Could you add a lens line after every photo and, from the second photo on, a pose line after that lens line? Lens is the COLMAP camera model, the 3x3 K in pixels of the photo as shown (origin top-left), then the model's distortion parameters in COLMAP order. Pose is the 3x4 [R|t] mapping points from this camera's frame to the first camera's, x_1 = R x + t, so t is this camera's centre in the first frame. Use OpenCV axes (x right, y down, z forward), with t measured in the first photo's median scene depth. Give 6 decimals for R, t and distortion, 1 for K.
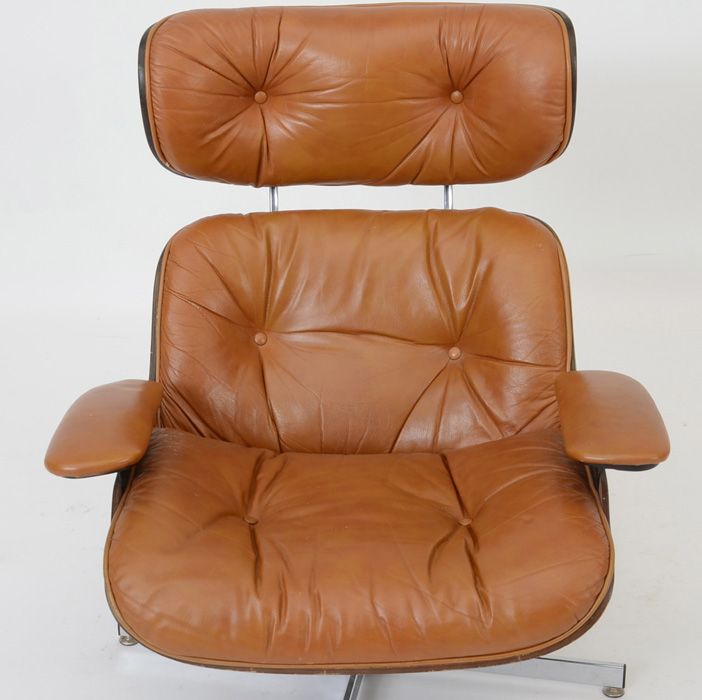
lens RADIAL K [[1696.9, 0, 352.1], [0, 1696.9, 350.5], [0, 0, 1]] dist [0.046941, 0.000000]
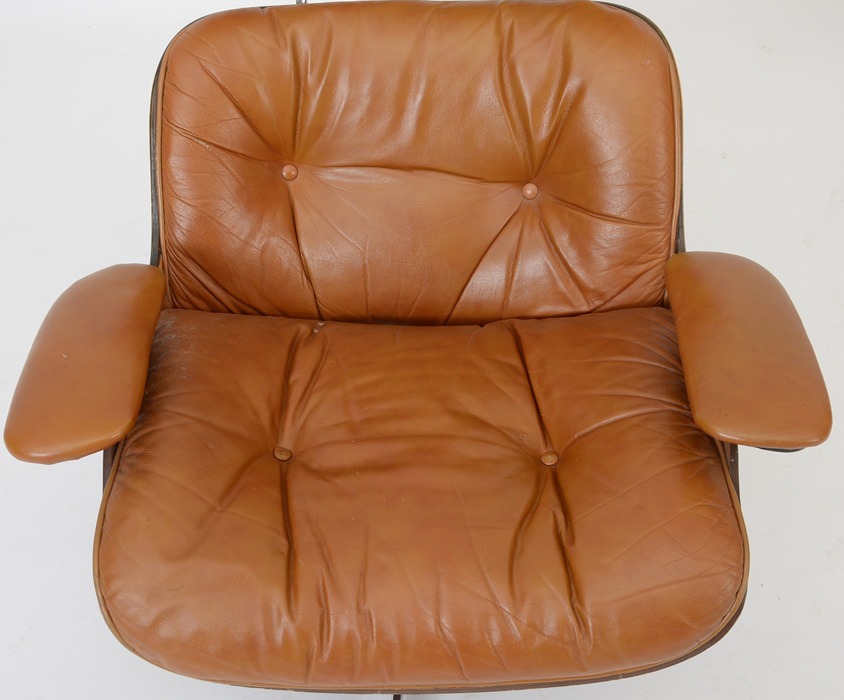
lens RADIAL K [[1251.9, 0, 402.3], [0, 1251.9, 371.6], [0, 0, 1]] dist [-0.003568, 0.000000]
pose [[0.999870, -0.009979, 0.012666, -0.009334], [0.004400, 0.924552, 0.381030, -0.152158], [-0.015513, -0.380925, 0.924476, 0.433048]]
